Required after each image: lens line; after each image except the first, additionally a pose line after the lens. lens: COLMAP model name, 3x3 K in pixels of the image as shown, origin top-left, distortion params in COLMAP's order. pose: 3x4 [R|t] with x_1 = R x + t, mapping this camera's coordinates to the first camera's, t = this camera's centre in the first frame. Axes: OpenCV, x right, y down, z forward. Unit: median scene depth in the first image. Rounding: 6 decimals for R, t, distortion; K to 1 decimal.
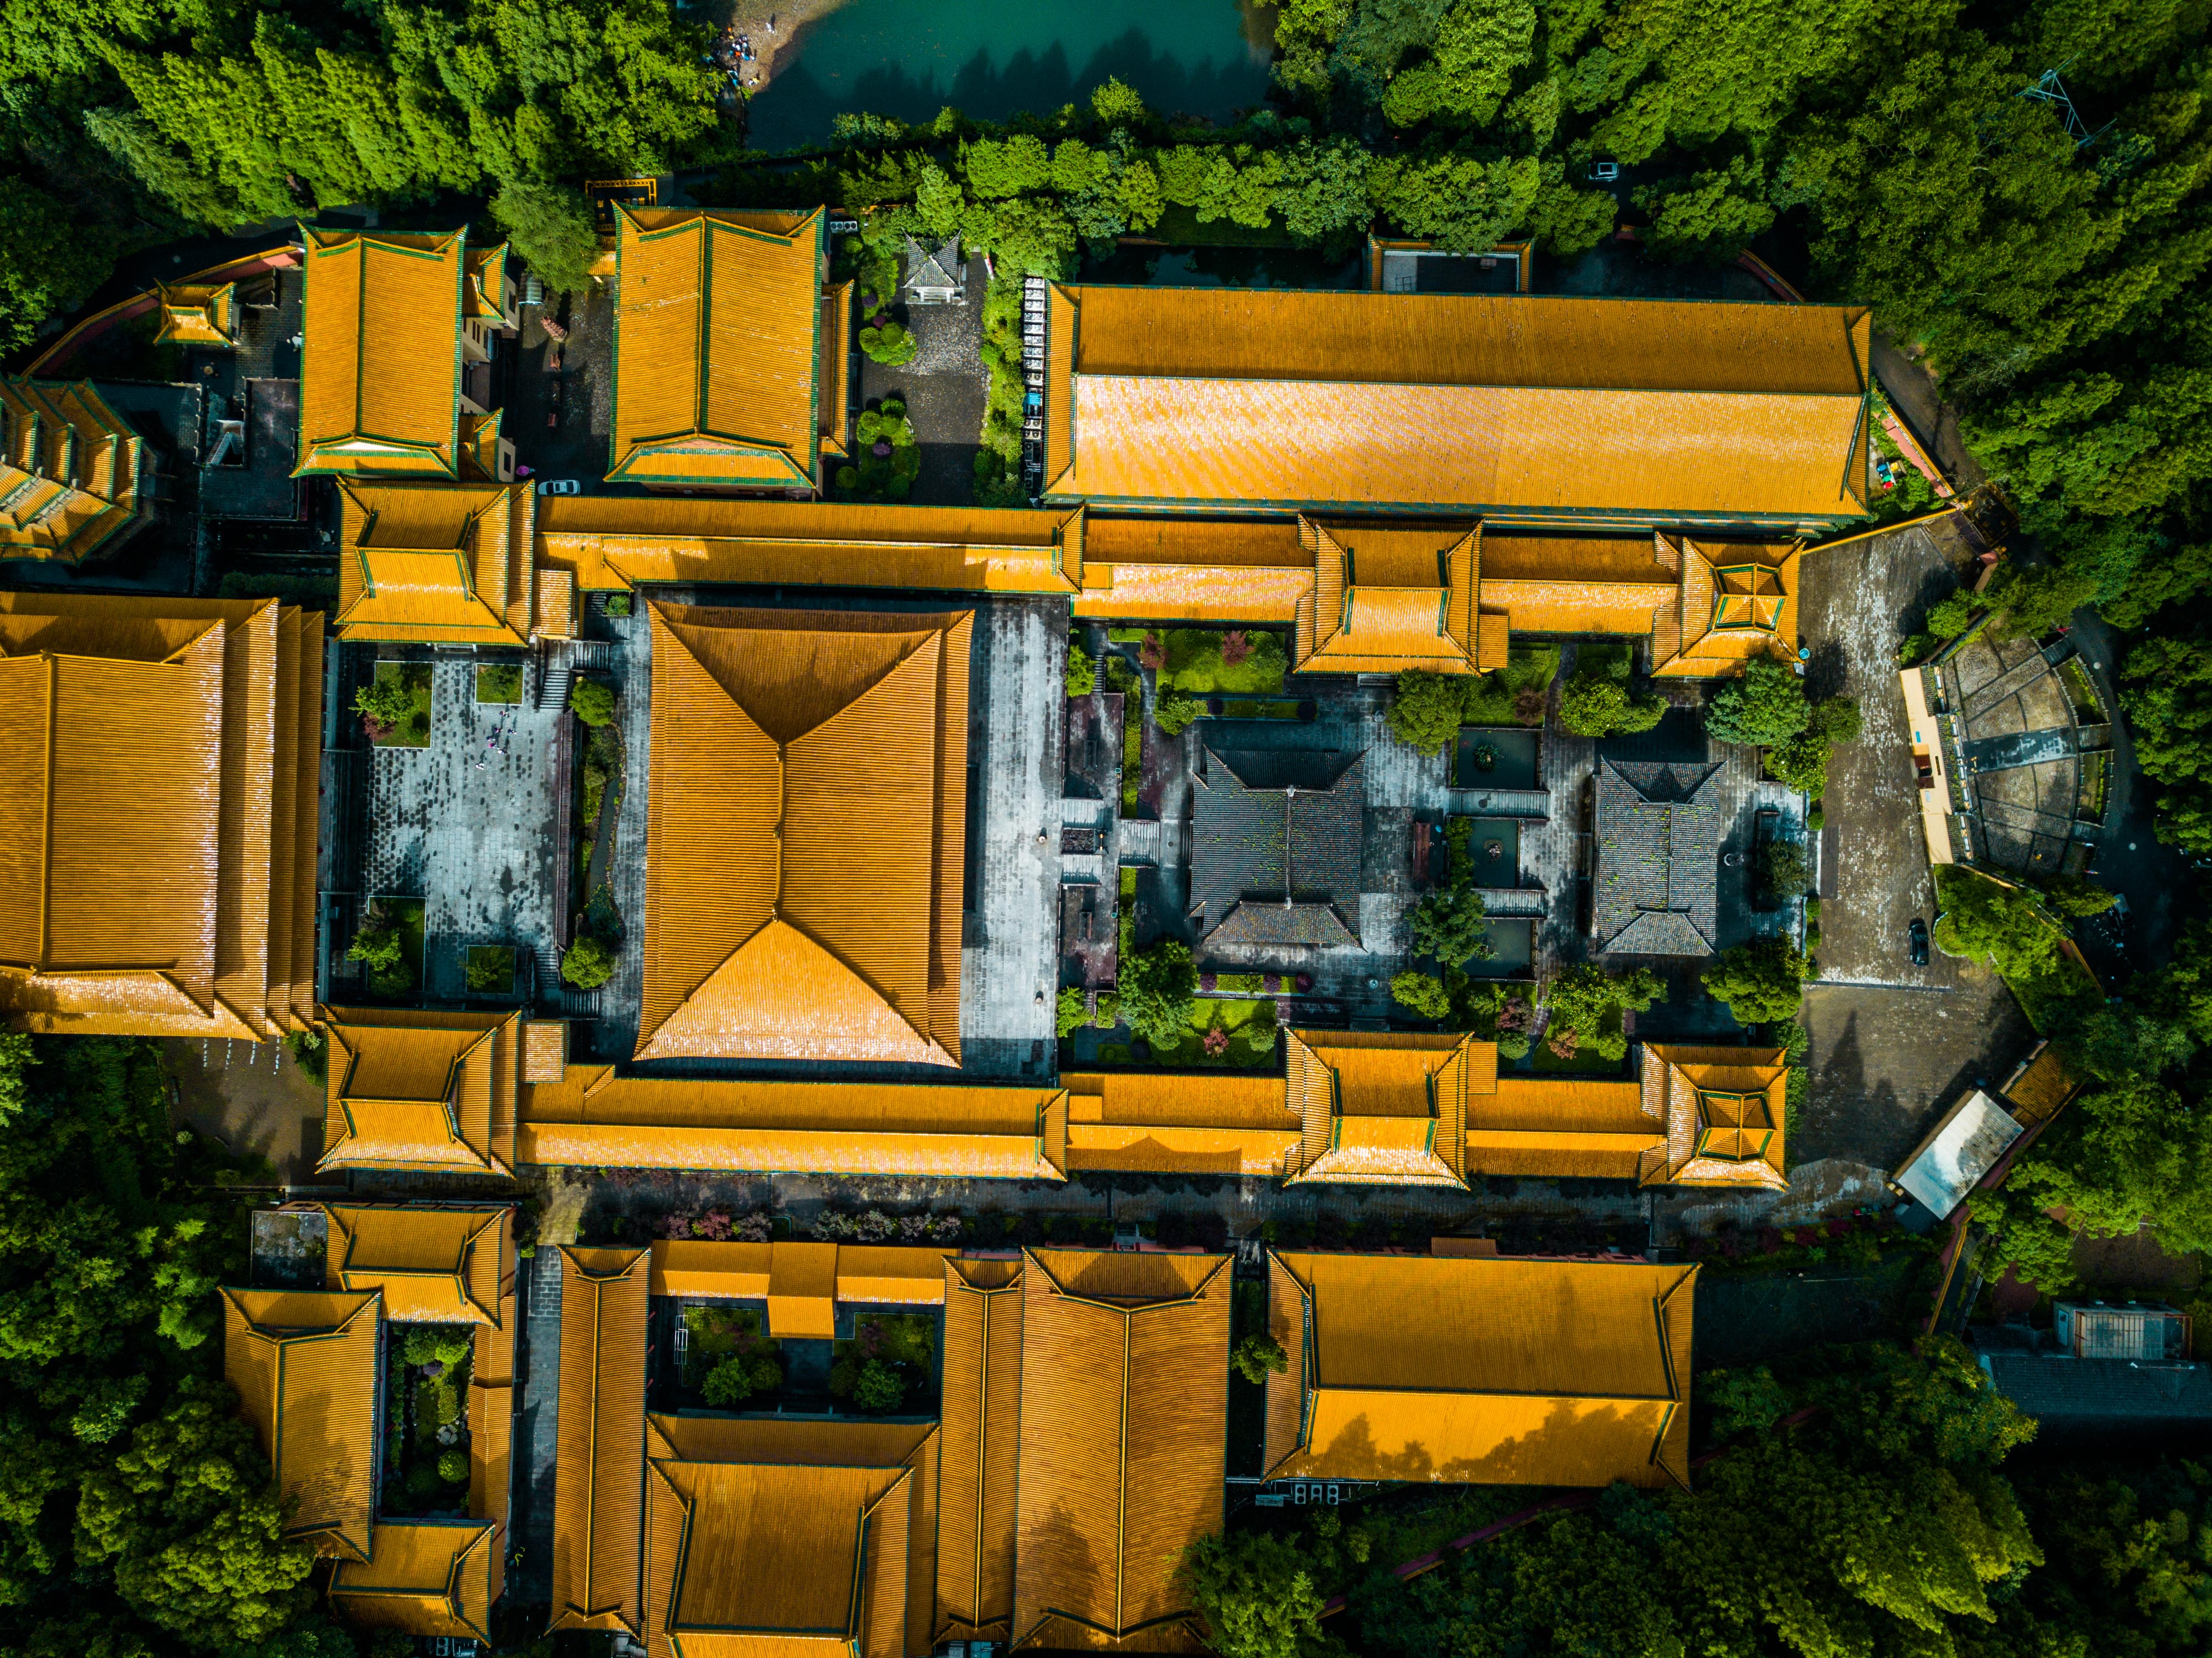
lens RADIAL K [[1702.2, 0, 1106.0], [0, 1702.2, 829.0], [0, 0, 1]] dist [-0.000492, 0.003271]
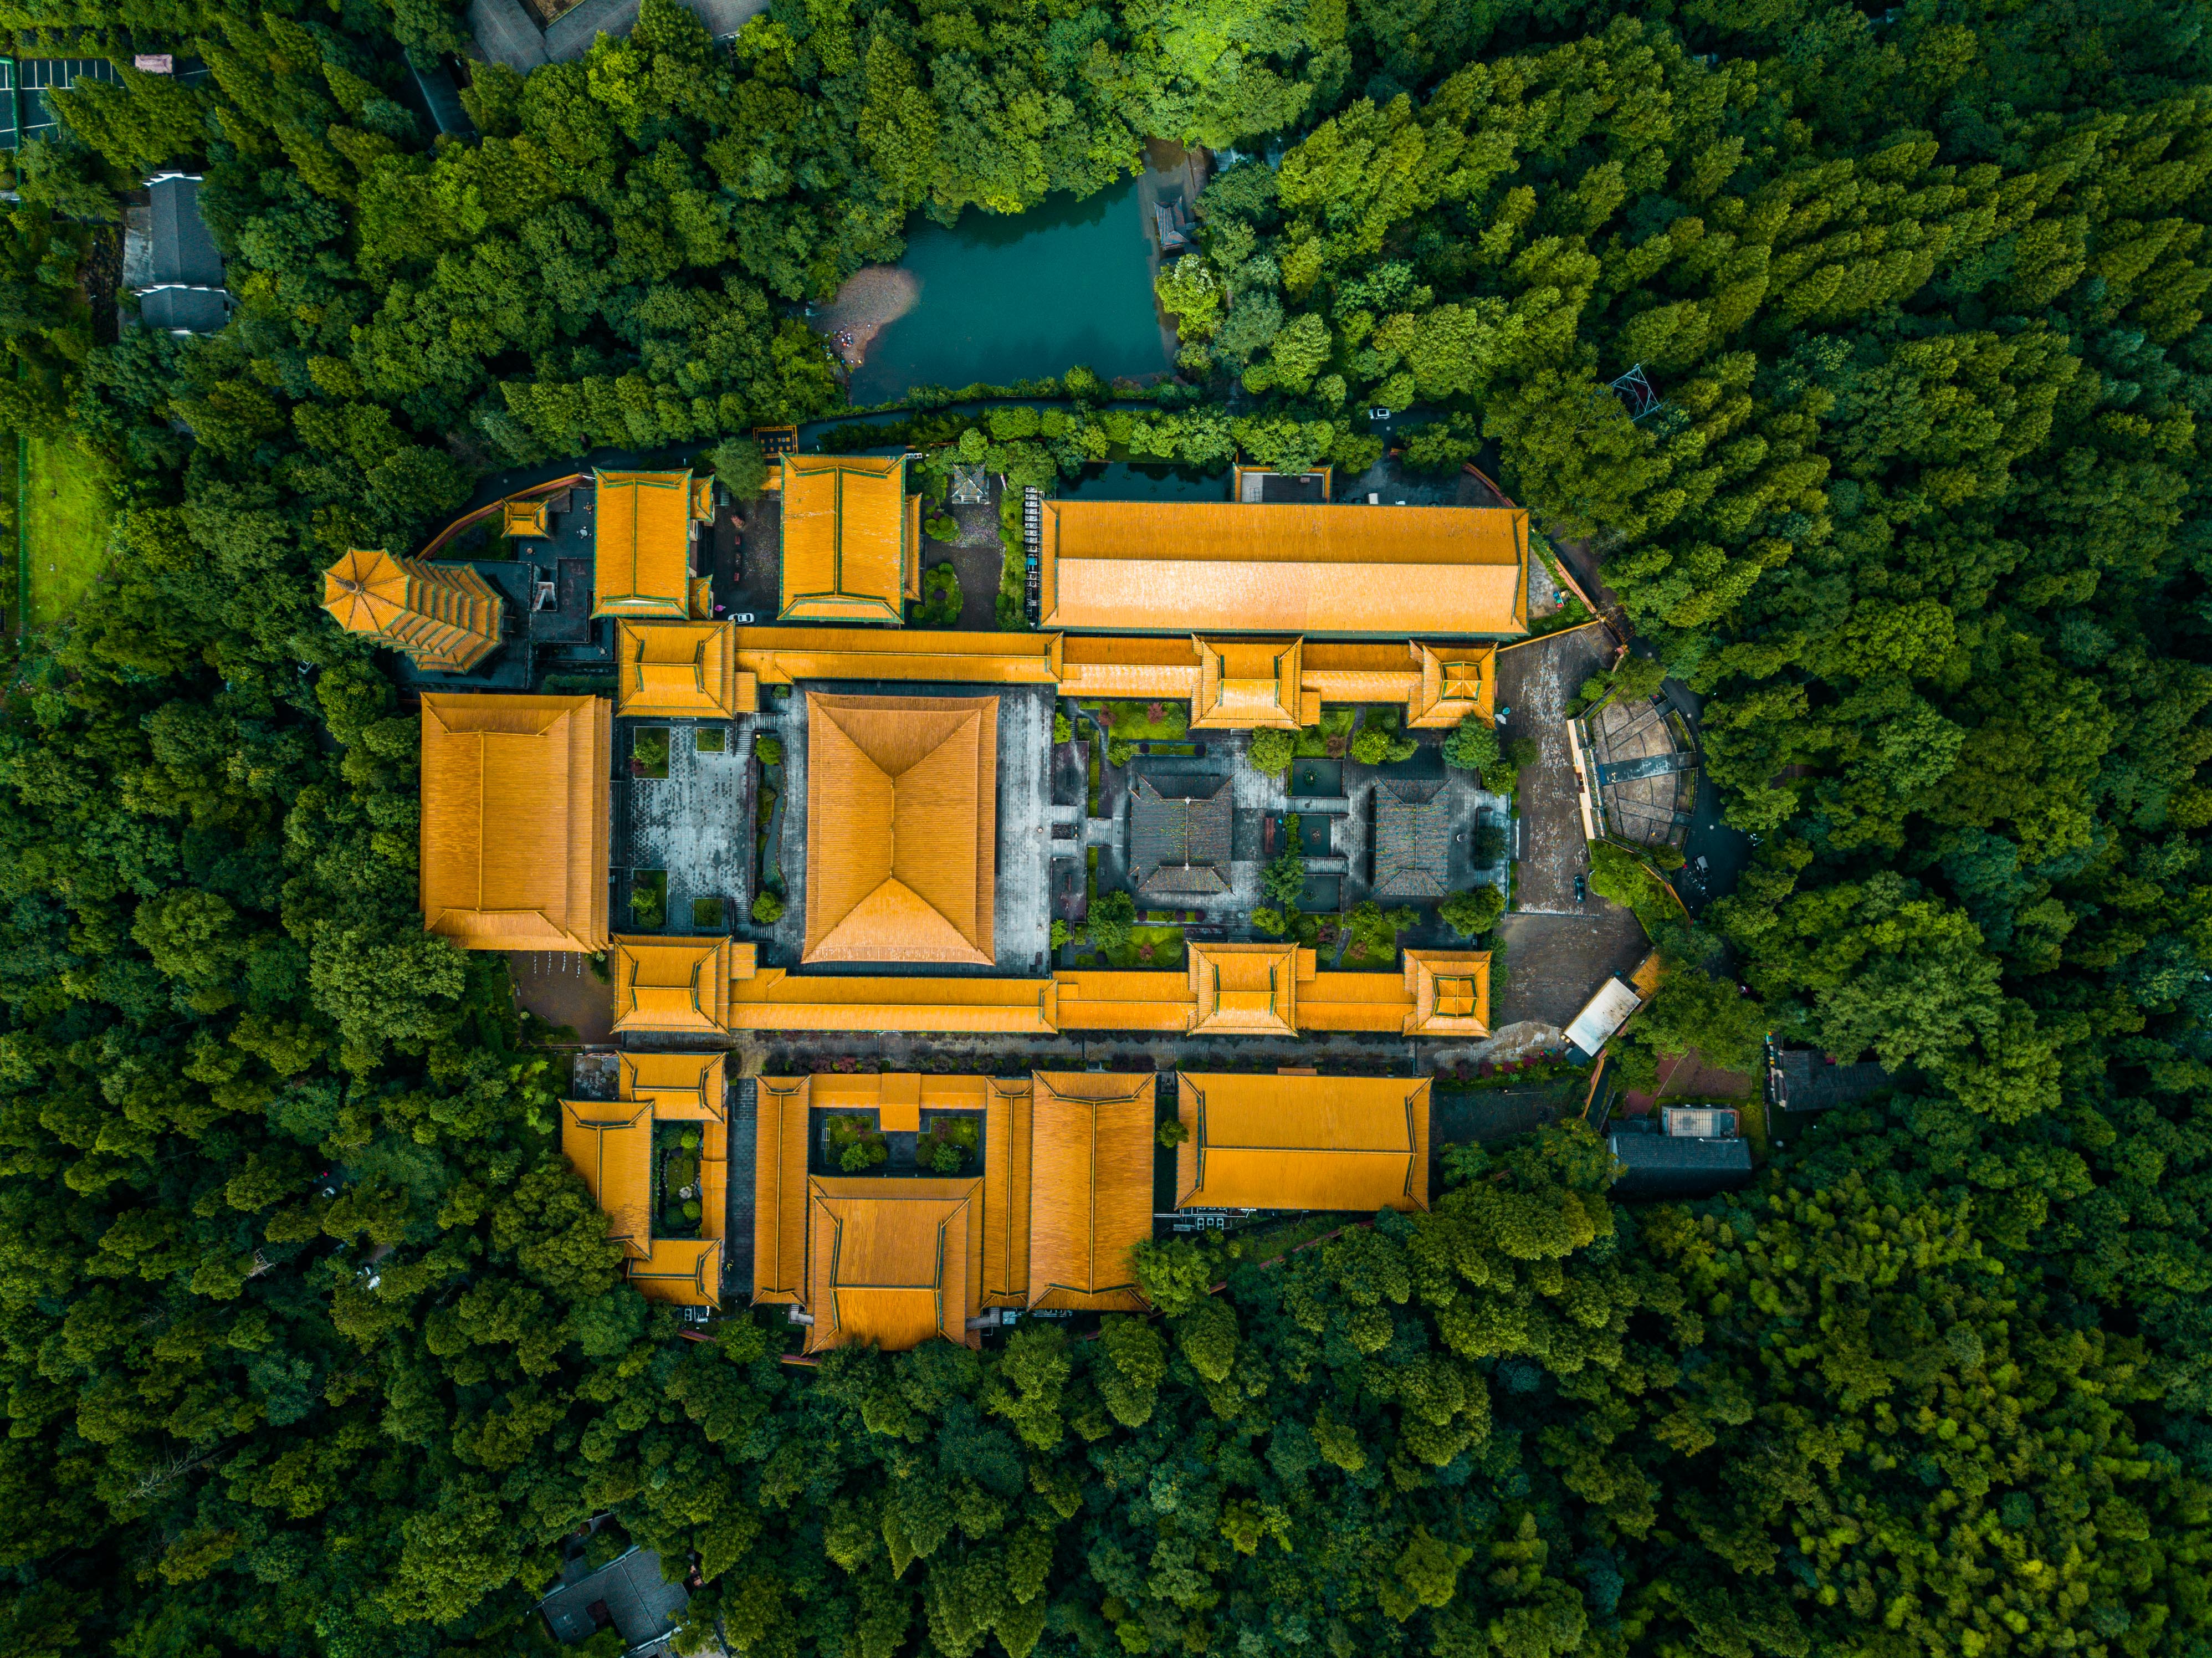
lens RADIAL K [[1709.9, 0, 1106.0], [0, 1709.9, 829.0], [0, 0, 1]] dist [0.006118, 0.008181]
pose [[0.999847, -0.011338, 0.013293, 0.004546], [0.011279, 0.999926, 0.004507, -0.001963], [-0.013343, -0.004356, 0.999901, -0.670863]]
